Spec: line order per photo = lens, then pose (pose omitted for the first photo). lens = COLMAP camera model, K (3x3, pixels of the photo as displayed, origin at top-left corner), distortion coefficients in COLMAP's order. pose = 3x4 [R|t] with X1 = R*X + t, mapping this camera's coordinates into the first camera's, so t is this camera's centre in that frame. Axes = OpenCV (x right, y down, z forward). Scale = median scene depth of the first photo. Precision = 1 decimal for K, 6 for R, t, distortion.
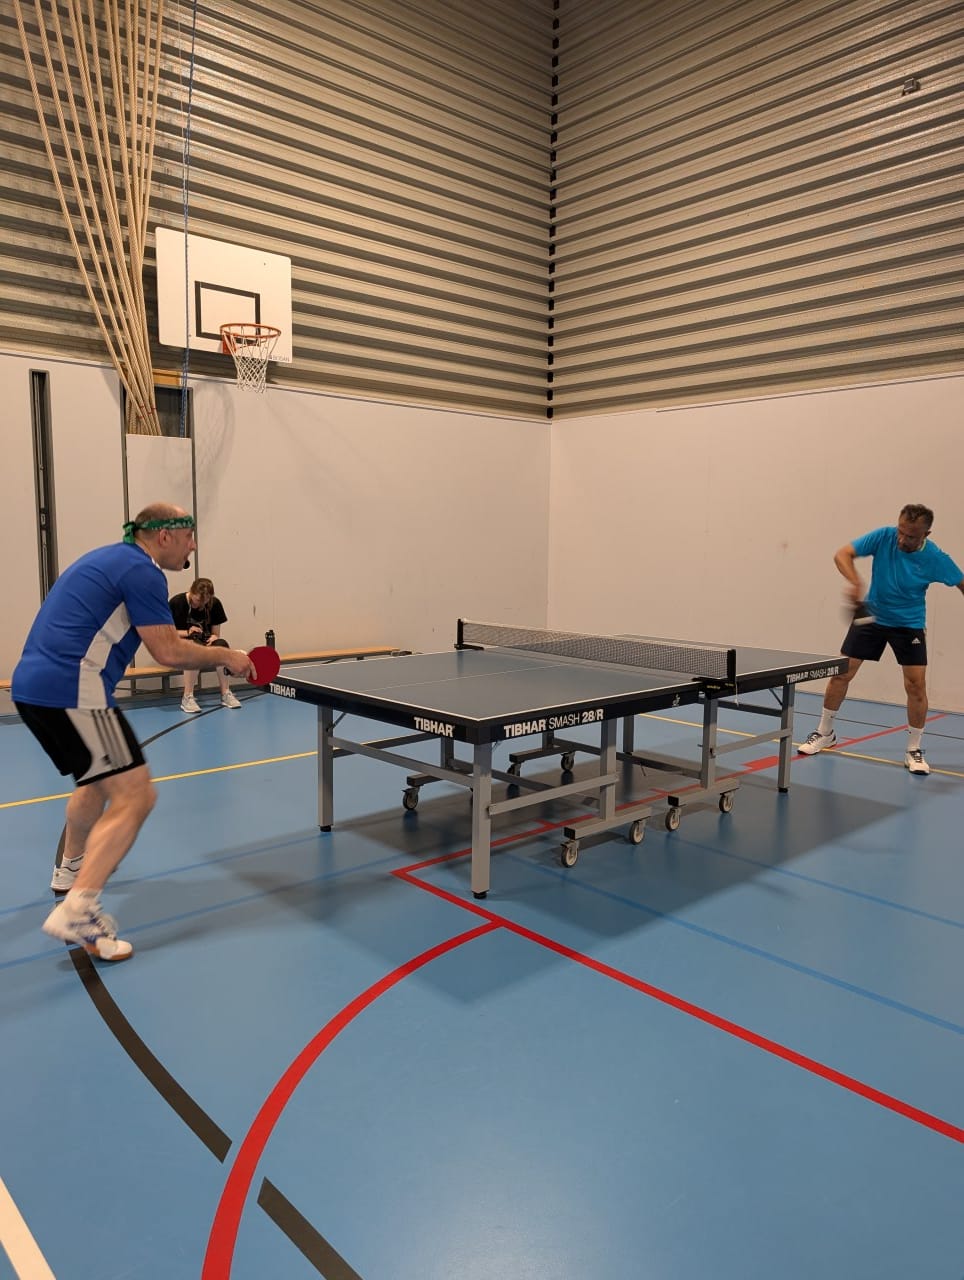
lens RADIAL K [[918.6, 0, 484.7], [0, 918.6, 629.3], [0, 0, 1]] dist [-0.016233, 0.002892]
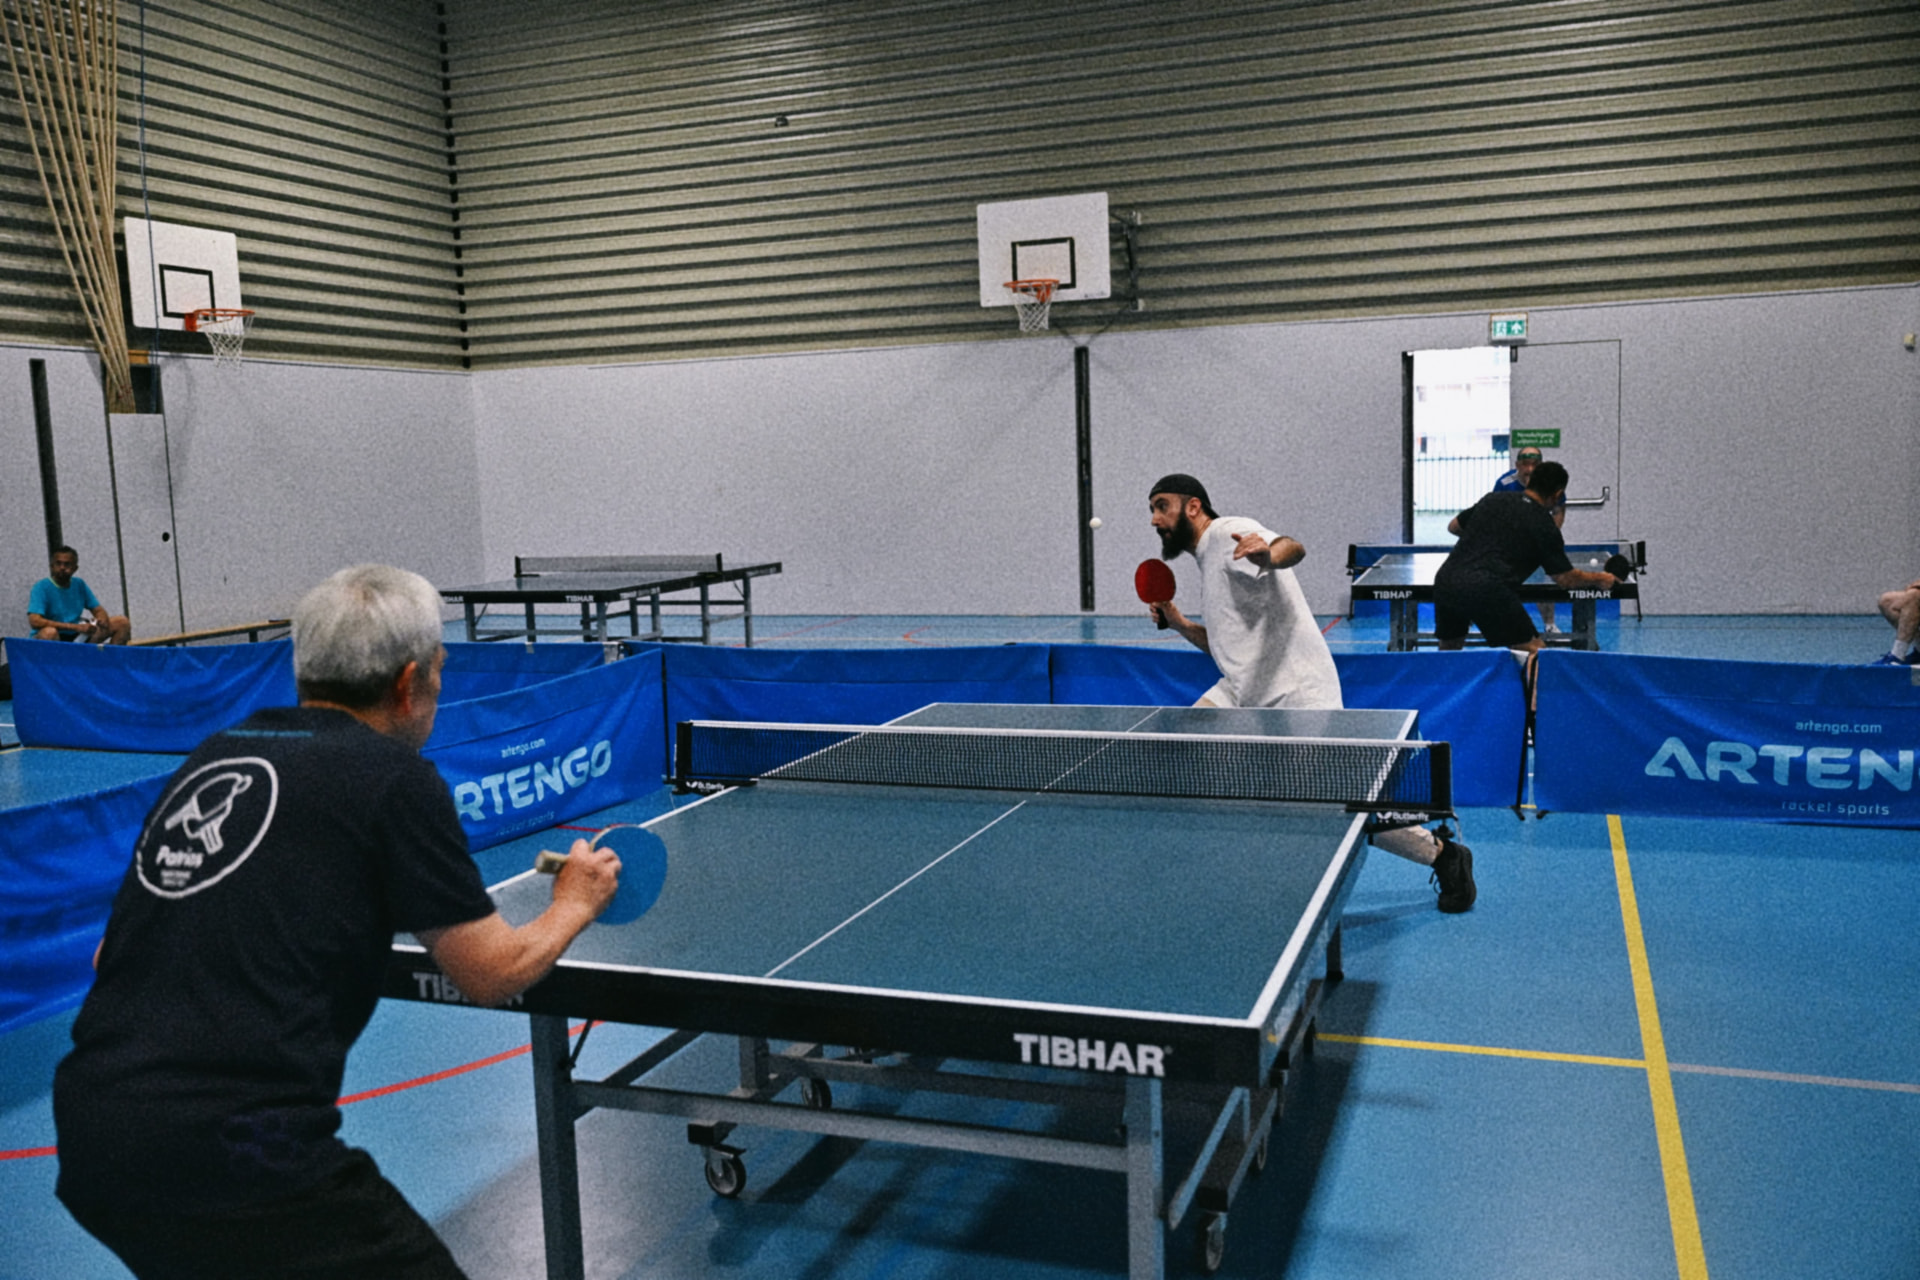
lens RADIAL K [[1570.9, 0, 956.0], [0, 1570.9, 642.5], [0, 0, 1]] dist [0.001699, 0.000489]
pose [[0.870186, -0.102302, 0.481987, -0.439975], [0.097198, 0.994627, 0.035627, 0.072032], [-0.483042, 0.015846, 0.875454, -1.001852]]
